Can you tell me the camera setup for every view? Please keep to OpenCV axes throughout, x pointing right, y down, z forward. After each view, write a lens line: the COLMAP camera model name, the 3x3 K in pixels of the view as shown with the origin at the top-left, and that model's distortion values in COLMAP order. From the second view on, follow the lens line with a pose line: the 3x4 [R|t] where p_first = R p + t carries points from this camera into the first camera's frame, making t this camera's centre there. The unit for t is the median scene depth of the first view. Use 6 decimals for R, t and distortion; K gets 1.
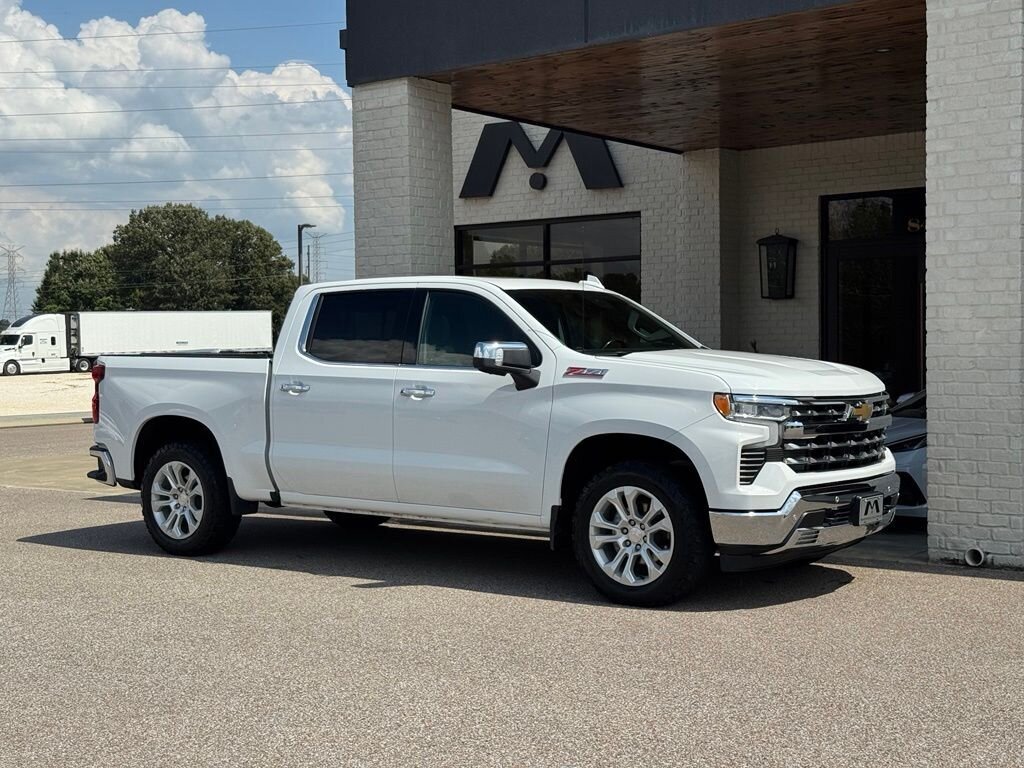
lens RADIAL K [[1424.0, 0, 515.5], [0, 1424.0, 377.1], [0, 0, 1]] dist [0.194626, -0.404596]
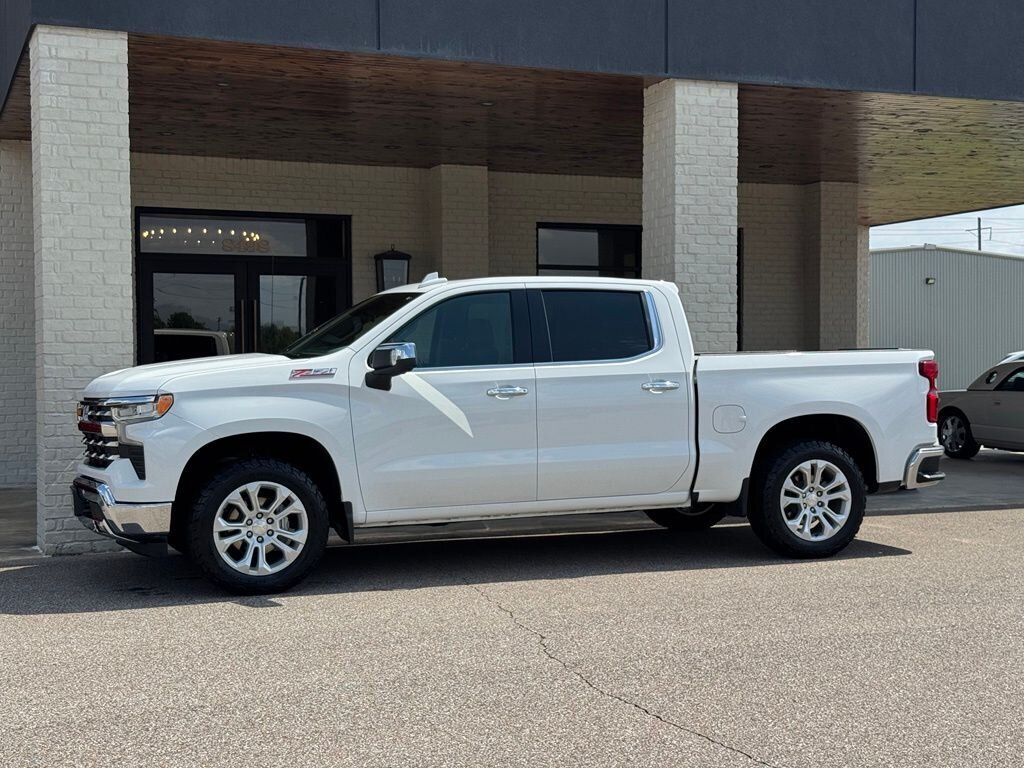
lens RADIAL K [[1423.7, 0, 511.4], [0, 1423.7, 383.0], [0, 0, 1]] dist [0.187404, -0.359162]
pose [[0.508327, -0.005665, 0.861145, -0.803941], [0.018514, 0.999819, -0.004351, 0.007864], [-0.860965, 0.018155, 0.508340, 0.425735]]
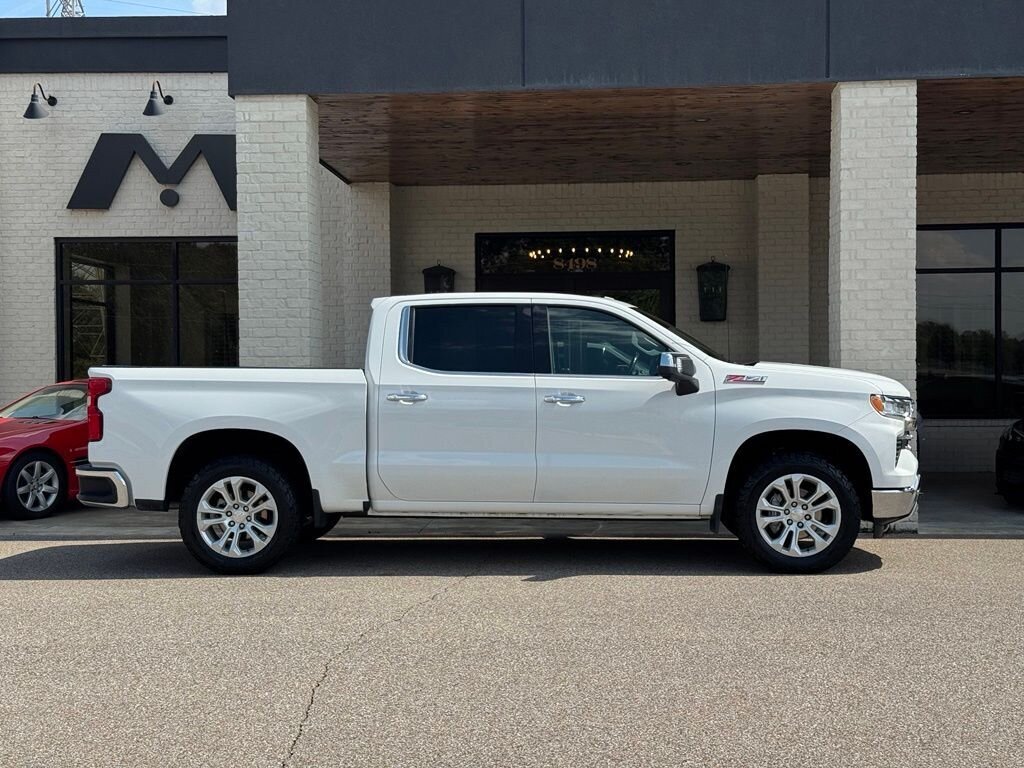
lens RADIAL K [[1423.7, 0, 511.4], [0, 1423.7, 383.0], [0, 0, 1]] dist [0.187404, -0.359162]
pose [[0.836613, -0.000415, 0.547794, -0.582002], [0.010516, 0.999828, -0.015302, 0.012088], [-0.547693, 0.018563, 0.836474, 0.092727]]
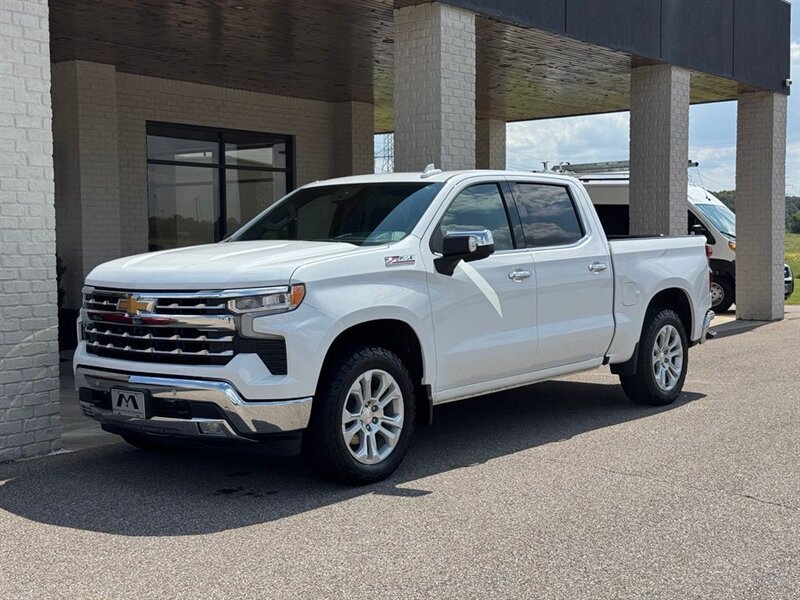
lens RADIAL K [[1112.5, 0, 402.7], [0, 1112.5, 294.6], [0, 0, 1]] dist [0.194626, -0.404596]
pose [[0.010390, -0.038145, 0.999218, -0.803805], [0.031594, 0.998786, 0.037800, -0.007635], [-0.999447, 0.031177, 0.011582, 0.923809]]
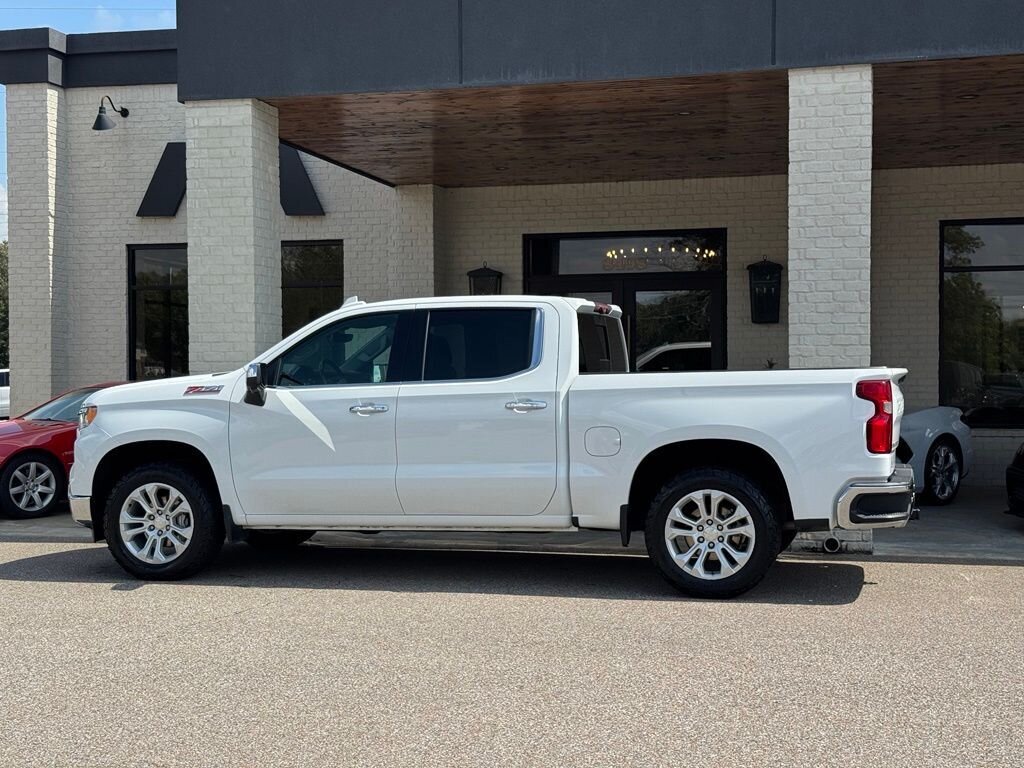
lens RADIAL K [[1424.0, 0, 515.5], [0, 1424.0, 377.1], [0, 0, 1]] dist [0.194626, -0.404596]
pose [[0.919751, 0.004804, 0.392473, -0.343970], [0.003417, 0.999789, -0.020247, 0.007845], [-0.392488, 0.019963, 0.919540, 0.006200]]
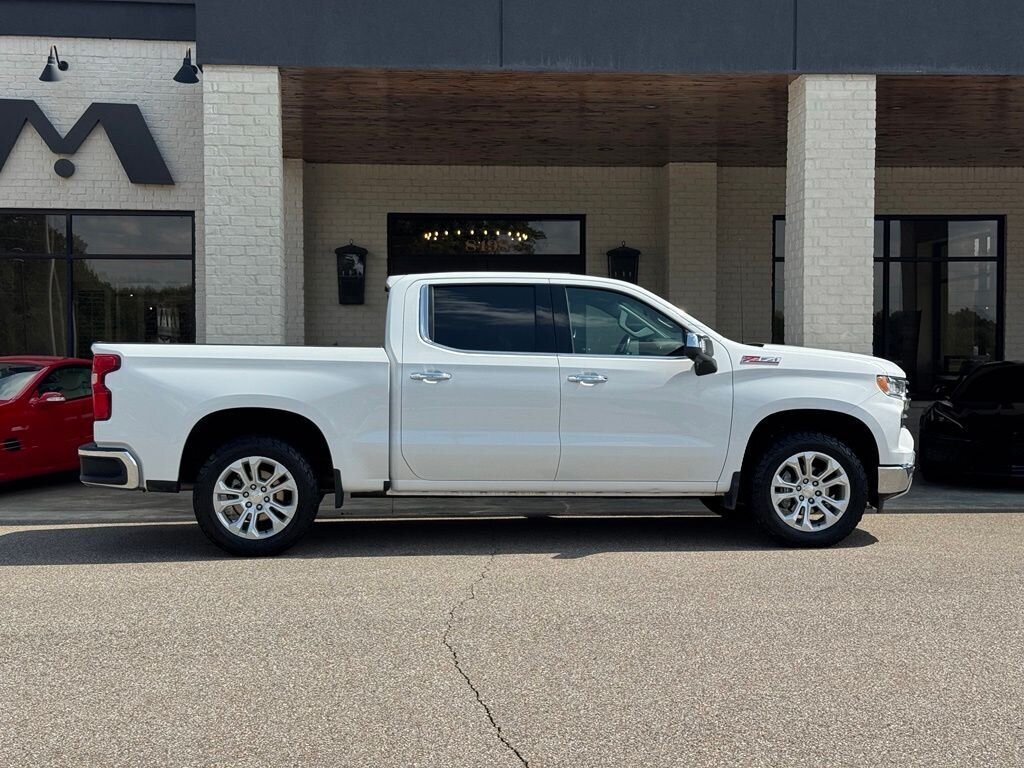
lens RADIAL K [[1424.0, 0, 515.5], [0, 1424.0, 377.1], [0, 0, 1]] dist [0.194626, -0.404596]
pose [[0.744367, -0.000819, 0.667770, -0.704268], [0.007270, 0.999950, -0.006878, 0.013810], [-0.667731, 0.009974, 0.744336, 0.181030]]
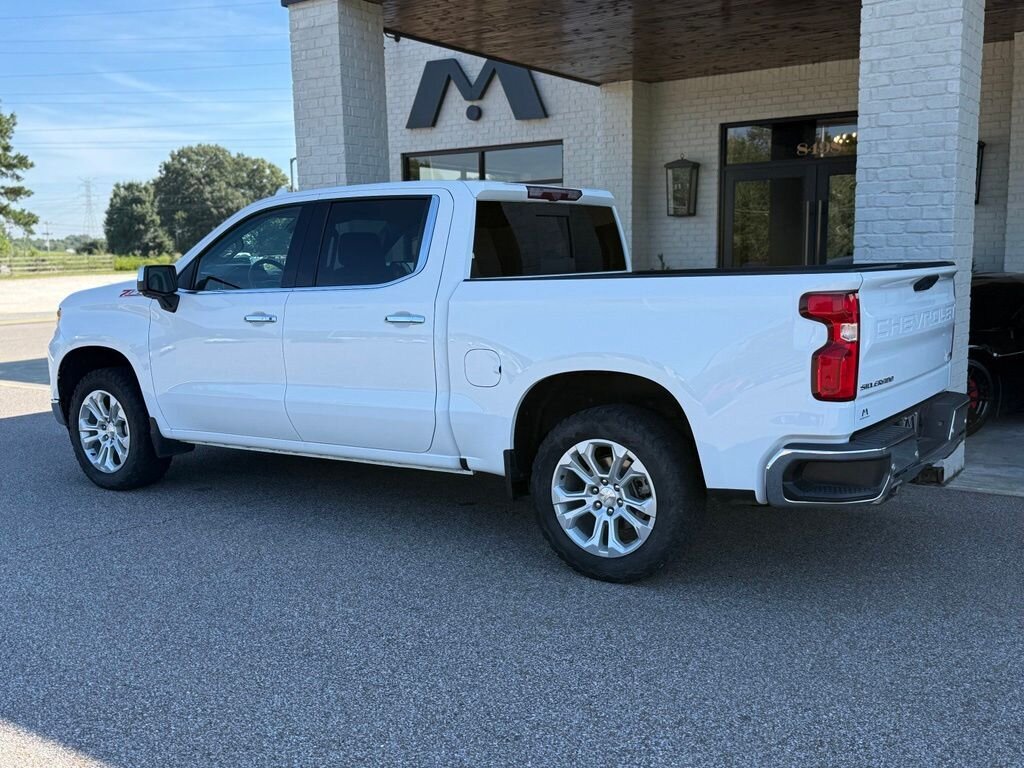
lens RADIAL K [[1029.1, 0, 510.8], [0, 1029.1, 393.5], [0, 0, 1]] dist [0.200534, -0.447825]
pose [[0.999151, -0.009692, 0.040042, 0.017437], [0.005140, 0.993667, 0.112248, -0.012181], [-0.040876, -0.111947, 0.992873, 0.254028]]
